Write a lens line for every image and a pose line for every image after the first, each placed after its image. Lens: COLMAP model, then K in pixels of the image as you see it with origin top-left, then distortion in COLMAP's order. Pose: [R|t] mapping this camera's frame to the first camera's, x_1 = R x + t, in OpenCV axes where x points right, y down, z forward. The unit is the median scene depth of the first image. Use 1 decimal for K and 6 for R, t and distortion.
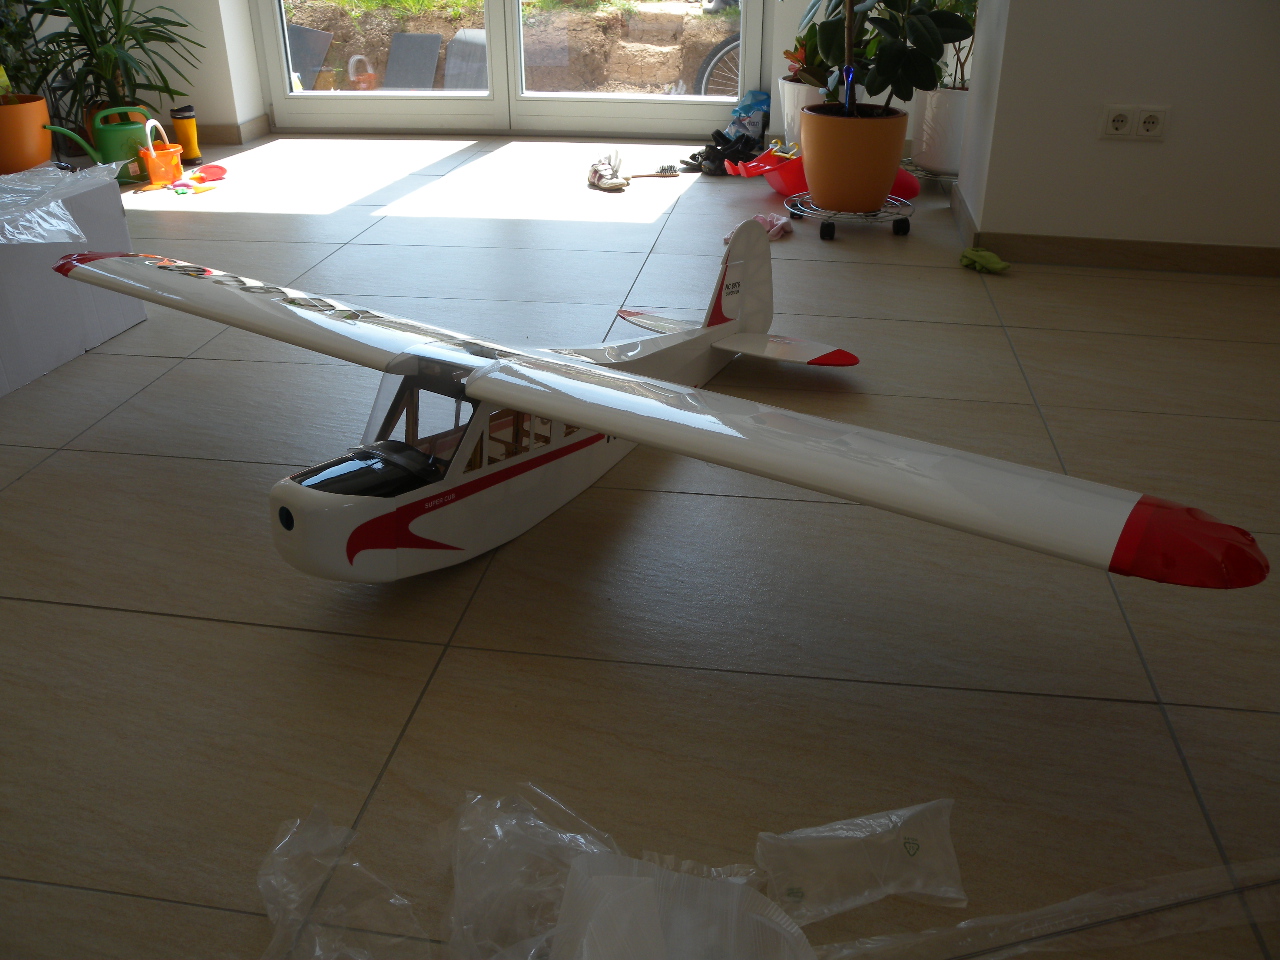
lens RADIAL K [[1066.1, 0, 647.2], [0, 1066.1, 481.0], [0, 0, 1]] dist [-0.177456, 0.169893]
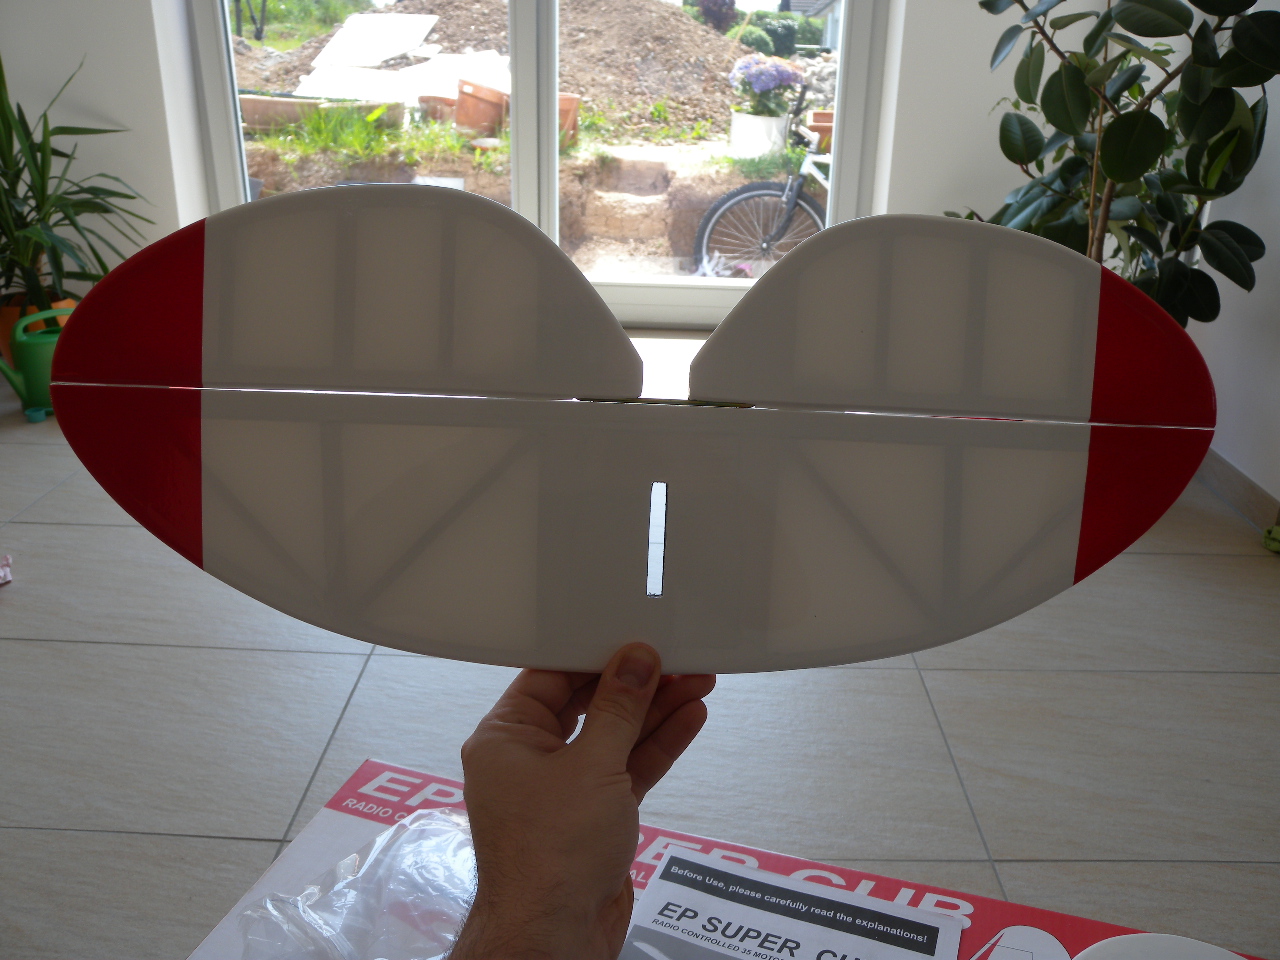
lens RADIAL K [[1066.1, 0, 647.2], [0, 1066.1, 481.0], [0, 0, 1]] dist [-0.177456, 0.169893]
pose [[0.990976, -0.031092, 0.130386, -0.214210], [0.044007, 0.994275, -0.097369, -0.173085], [-0.126612, 0.102229, 0.986671, 0.261086]]
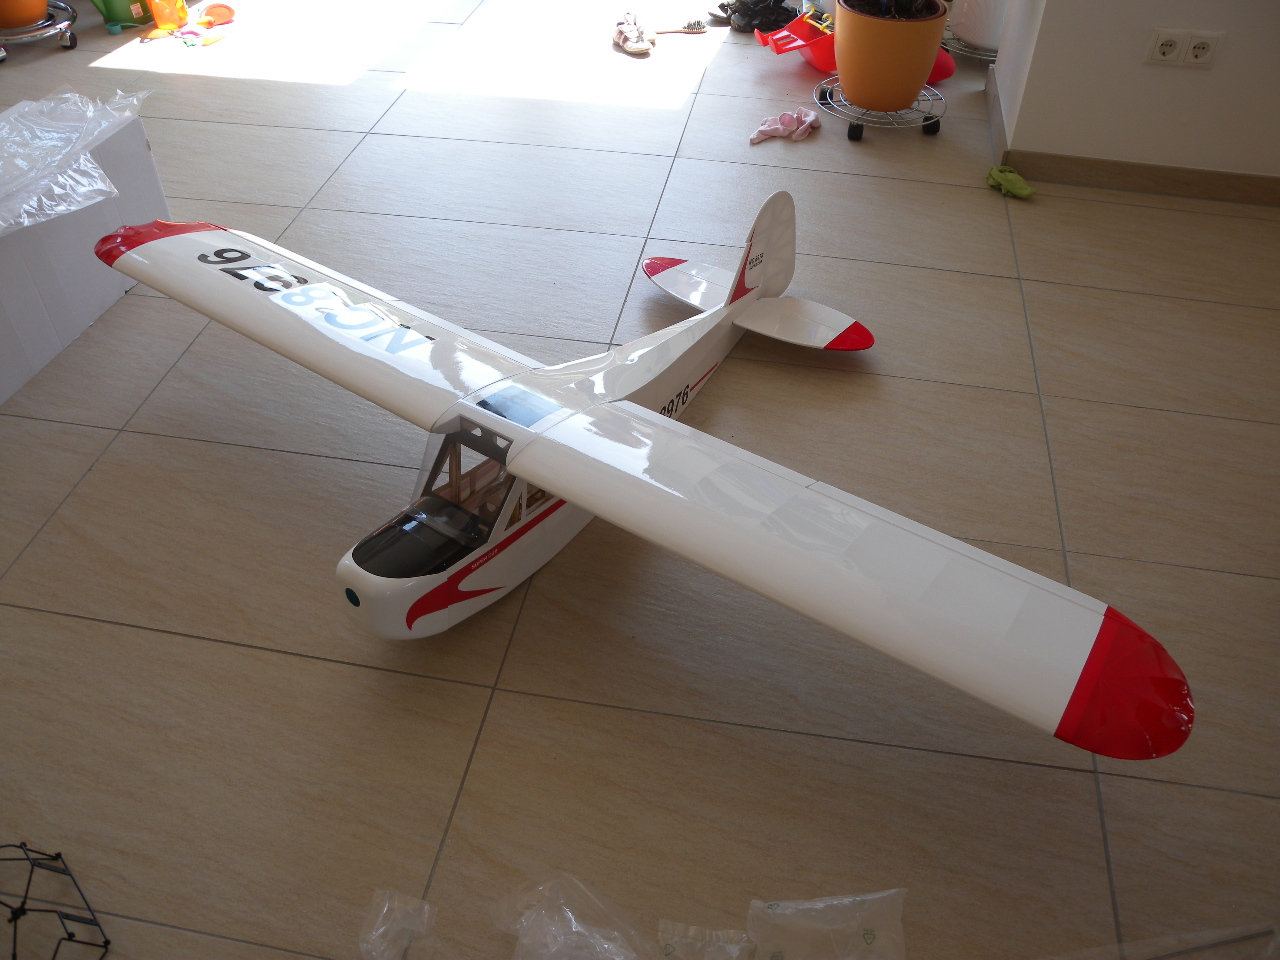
lens RADIAL K [[1066.1, 0, 647.2], [0, 1066.1, 481.0], [0, 0, 1]] dist [-0.177456, 0.169893]
pose [[0.999646, 0.025348, -0.008112, -0.007004], [-0.022447, 0.966749, 0.254739, -0.151441], [0.014300, -0.254466, 0.966976, -0.027742]]
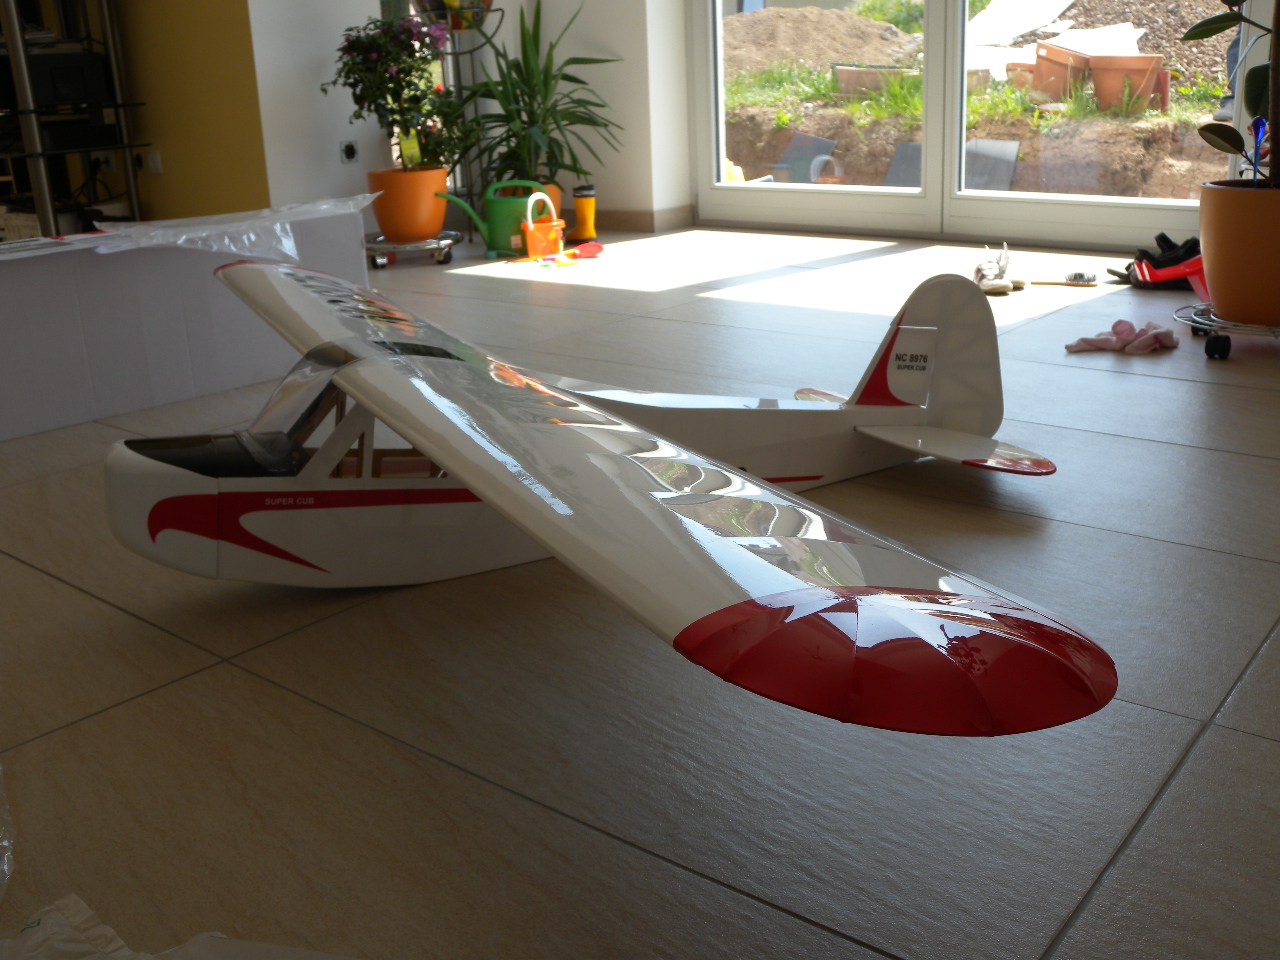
lens RADIAL K [[1229.7, 0, 640.0], [0, 1229.7, 480.0], [0, 0, 1]] dist [-0.160153, 0.144662]
pose [[0.857540, 0.127108, -0.498467, 0.228775], [-0.210606, 0.970811, -0.114762, 0.023869], [0.469330, 0.203393, 0.859279, 0.124481]]
